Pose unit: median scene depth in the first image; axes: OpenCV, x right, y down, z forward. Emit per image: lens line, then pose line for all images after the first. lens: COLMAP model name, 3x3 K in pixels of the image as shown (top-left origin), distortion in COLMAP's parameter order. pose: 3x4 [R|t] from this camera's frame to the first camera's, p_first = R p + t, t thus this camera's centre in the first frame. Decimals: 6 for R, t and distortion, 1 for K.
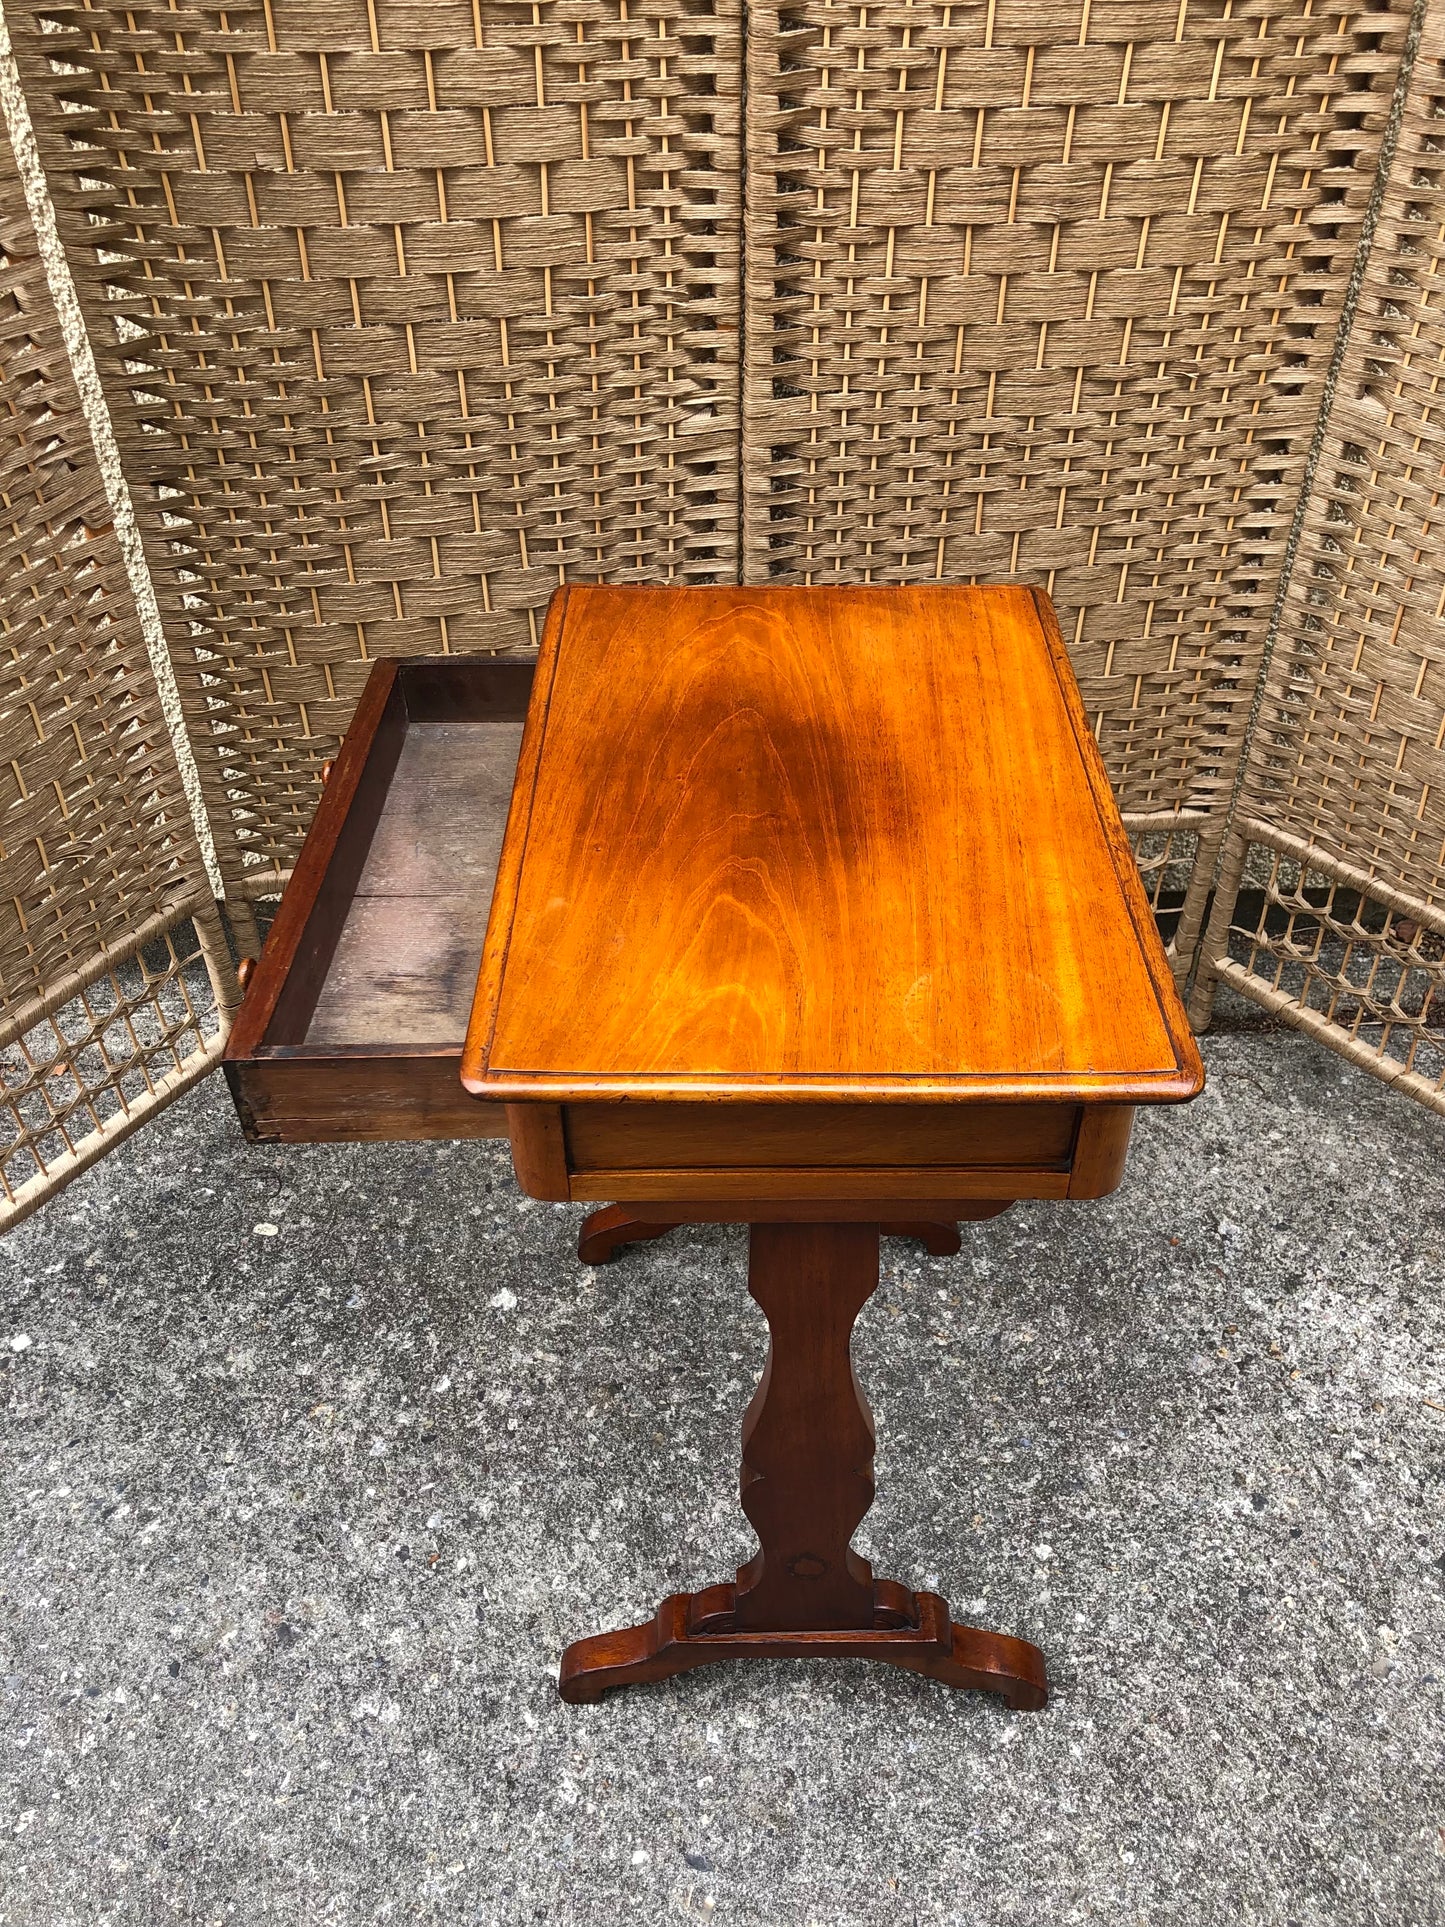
lens RADIAL K [[1605.2, 0, 722.7], [0, 1605.2, 943.8], [0, 0, 1]] dist [-0.018383, 0.054738]
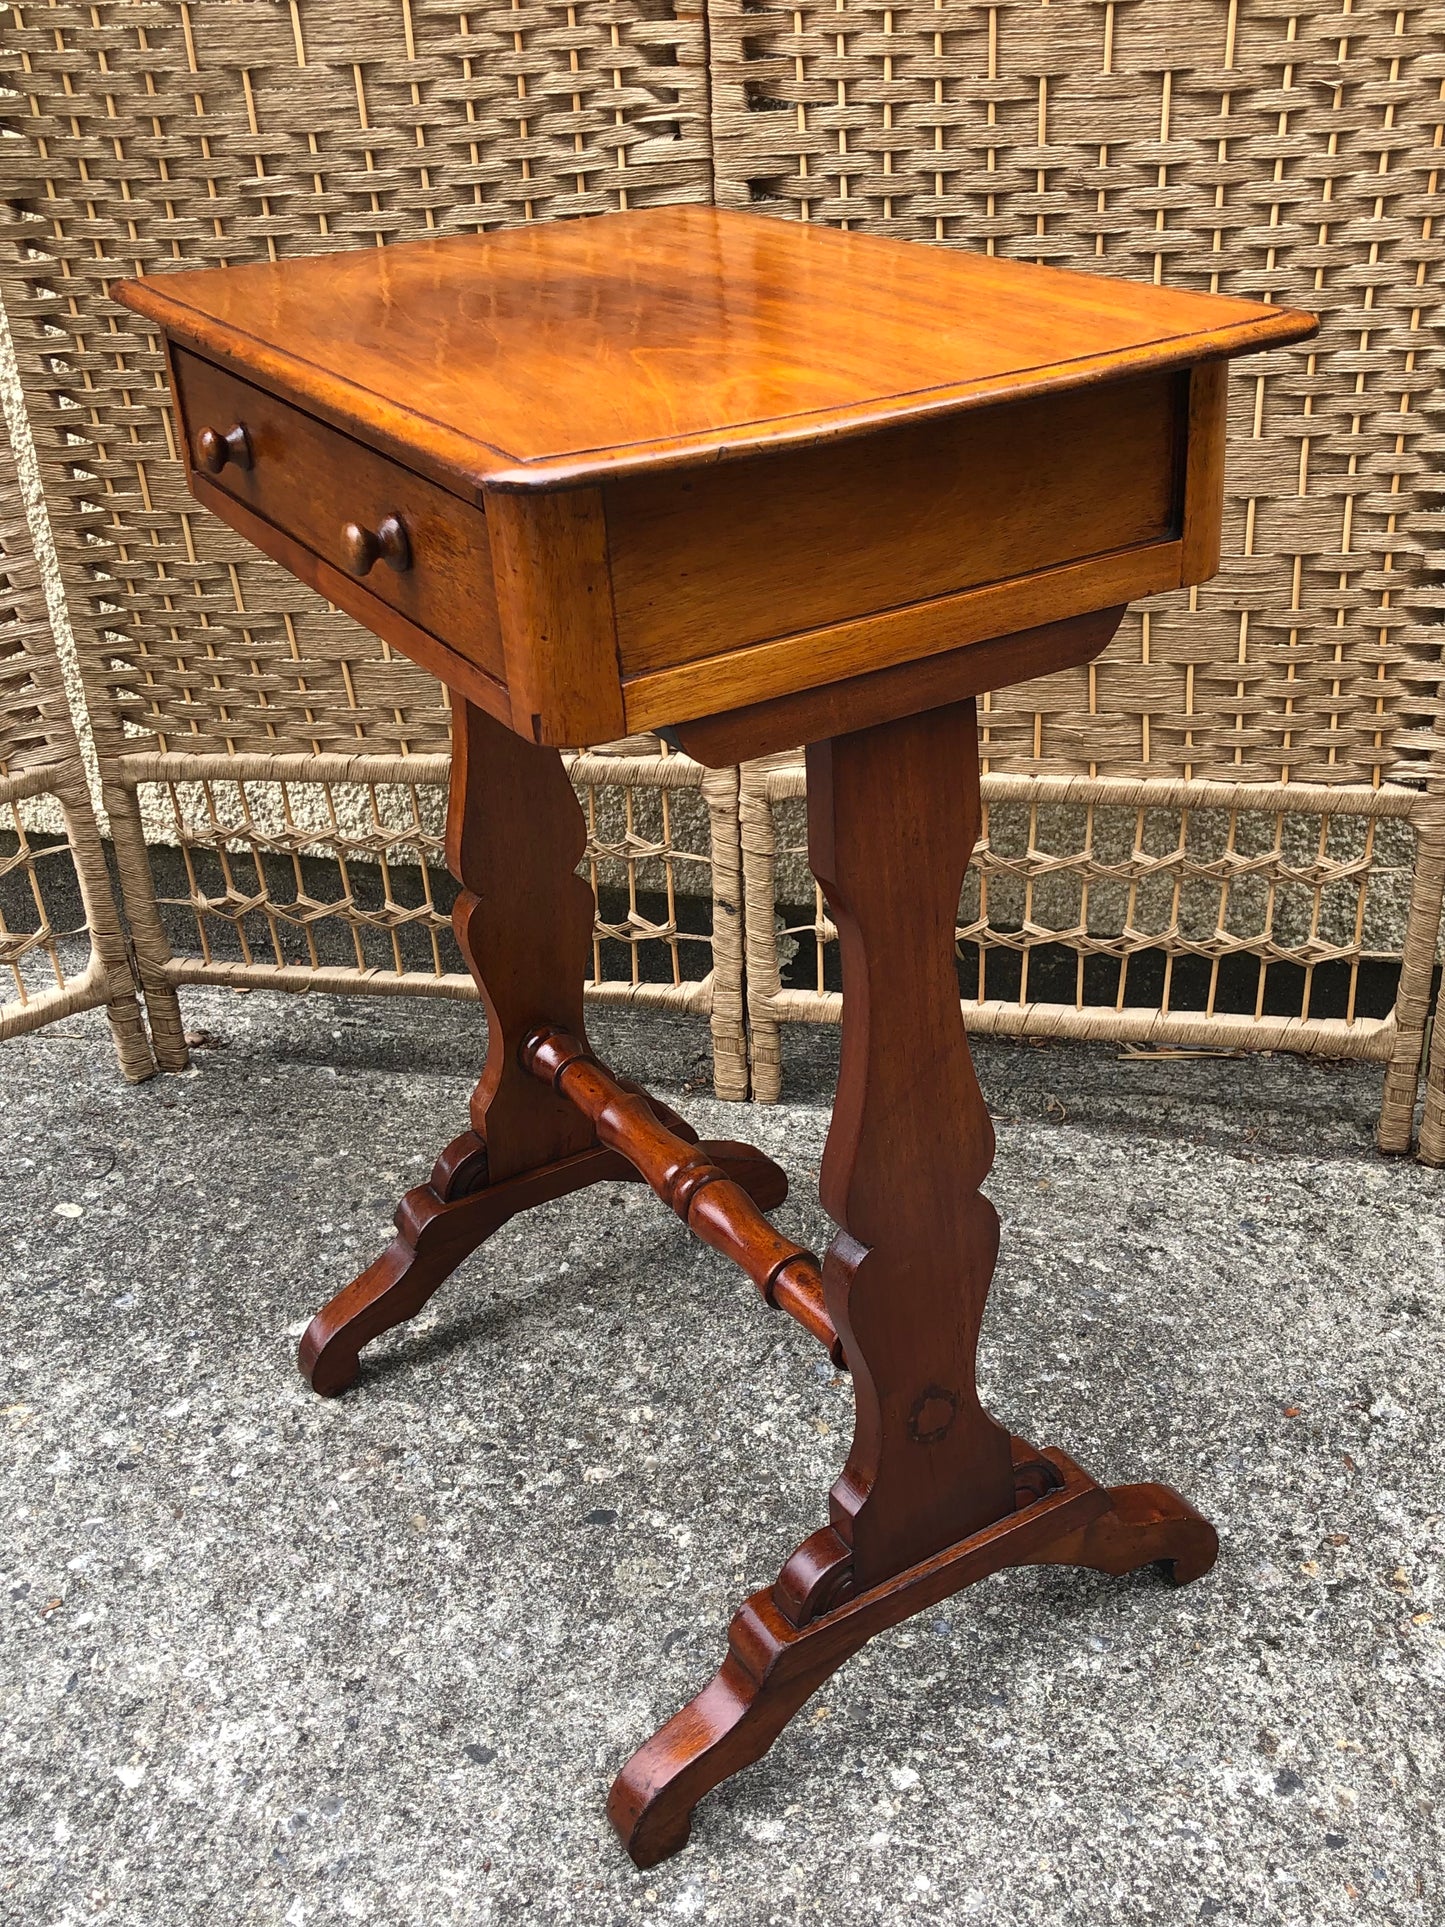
lens RADIAL K [[2000.1, 0, 725.8], [0, 2000.1, 938.8], [0, 0, 1]] dist [0.001120, 0.000000]
pose [[0.956811, 0.095221, -0.274675, 0.311463], [-0.148991, 0.971933, -0.182064, 0.211126], [0.249629, 0.215125, 0.944143, 0.177118]]
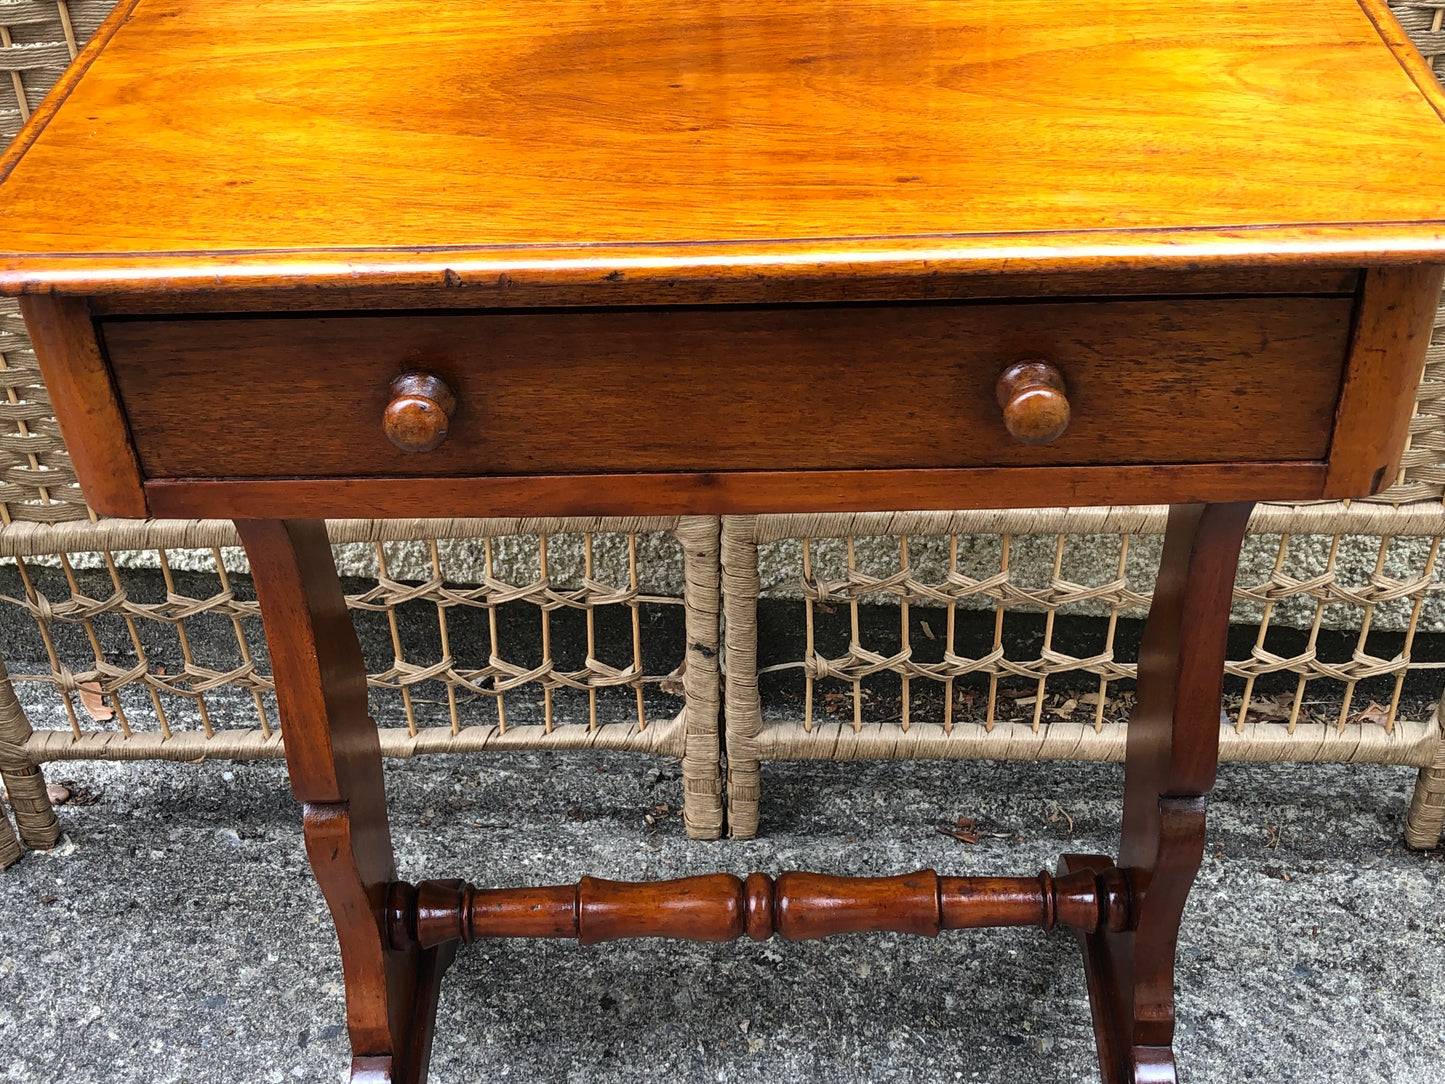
lens RADIAL K [[1839.5, 0, 711.1], [0, 1839.5, 504.6], [0, 0, 1]] dist [0.003006, 0.000000]
pose [[0.992169, 0.051495, -0.113790, 0.104204], [-0.059276, 0.996051, -0.066093, -0.023962], [0.109937, 0.072321, 0.991304, 0.335924]]
